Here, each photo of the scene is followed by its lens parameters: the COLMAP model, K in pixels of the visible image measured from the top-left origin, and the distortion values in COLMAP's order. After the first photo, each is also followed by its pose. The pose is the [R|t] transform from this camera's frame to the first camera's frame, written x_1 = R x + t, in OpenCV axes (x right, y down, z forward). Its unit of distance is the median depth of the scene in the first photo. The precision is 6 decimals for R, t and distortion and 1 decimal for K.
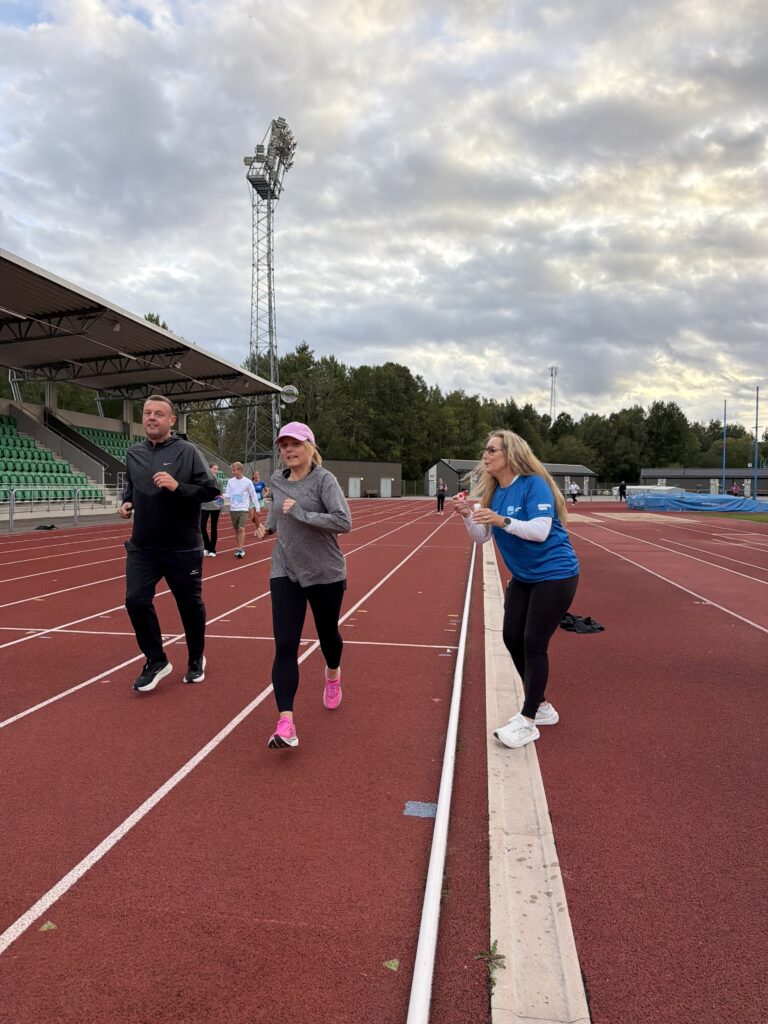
lens RADIAL K [[721.9, 0, 384.0], [0, 721.9, 512.0], [0, 0, 1]] dist [0.091679, -0.156774]
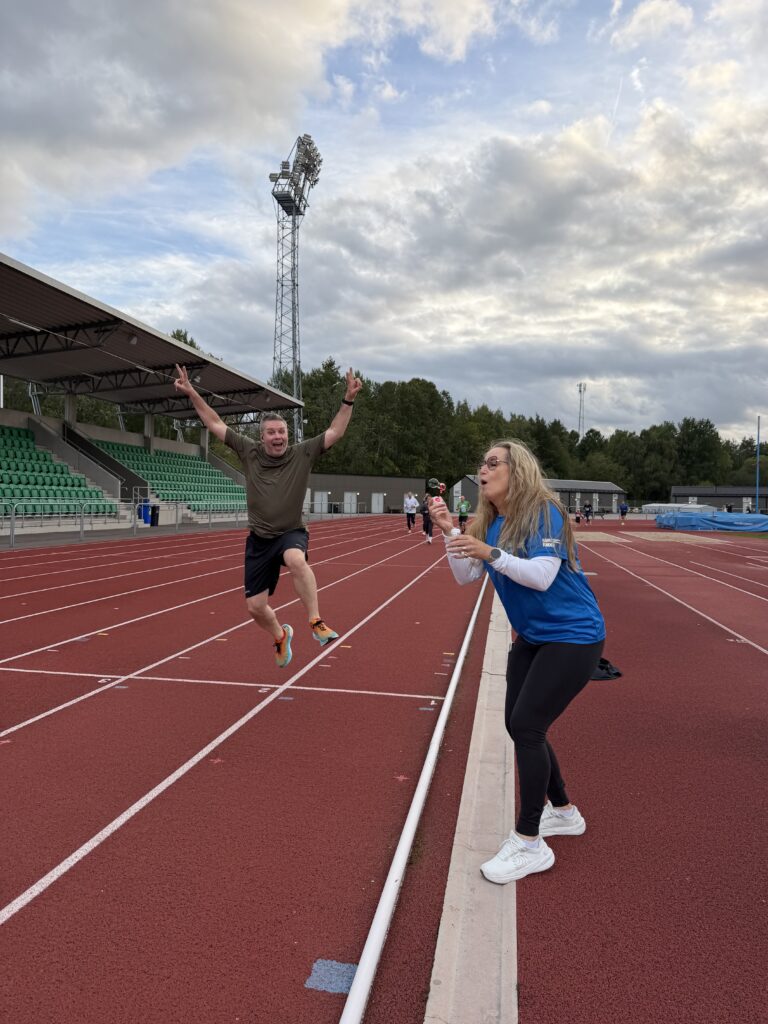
lens RADIAL K [[721.9, 0, 384.0], [0, 721.9, 512.0], [0, 0, 1]] dist [0.091679, -0.156774]
pose [[0.999305, 0.008146, -0.036383, 0.005688], [-0.008930, 0.999730, -0.021440, -0.001011], [0.036198, 0.021750, 0.999108, 0.013961]]
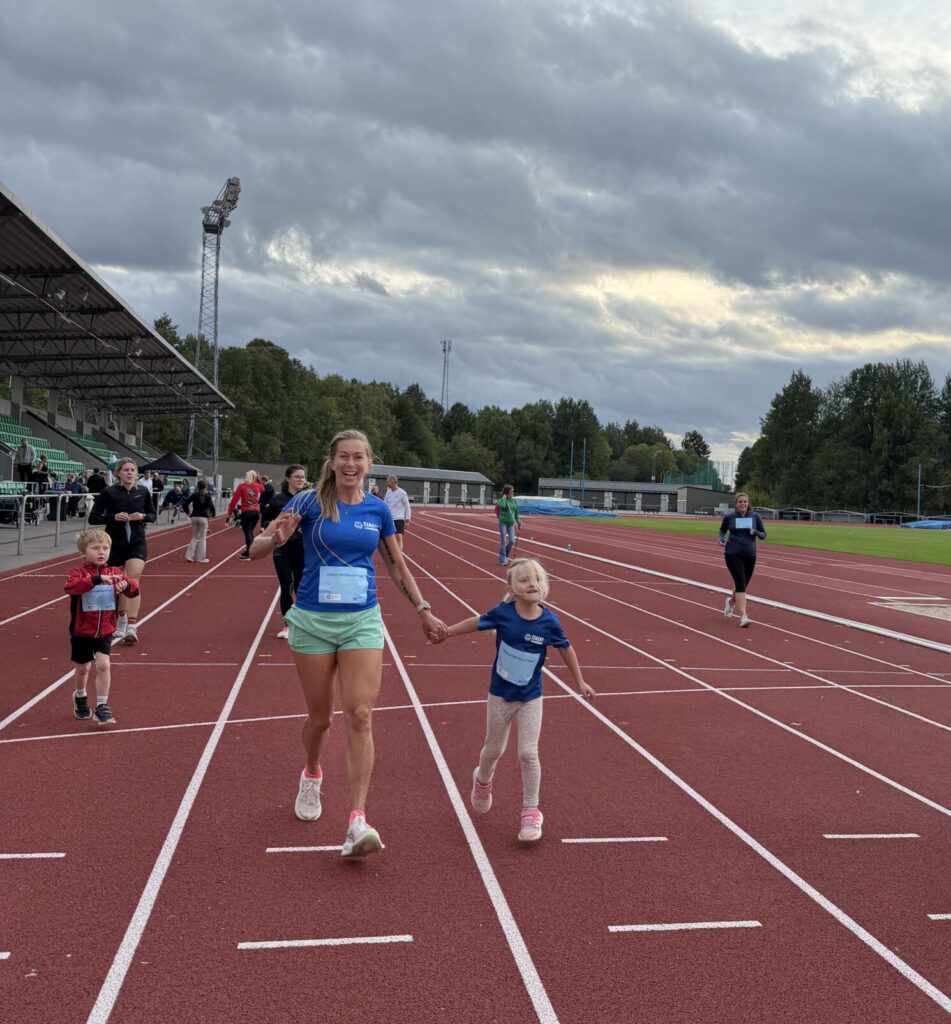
lens RADIAL K [[1080.3, 0, 475.5], [0, 1080.3, 512.0], [0, 0, 1]] dist [-0.003561, -0.002888]
pose [[0.965061, 0.027559, 0.260573, -0.199235], [-0.023927, 0.999567, -0.017103, 0.021833], [-0.260931, 0.010270, 0.965303, -0.735161]]
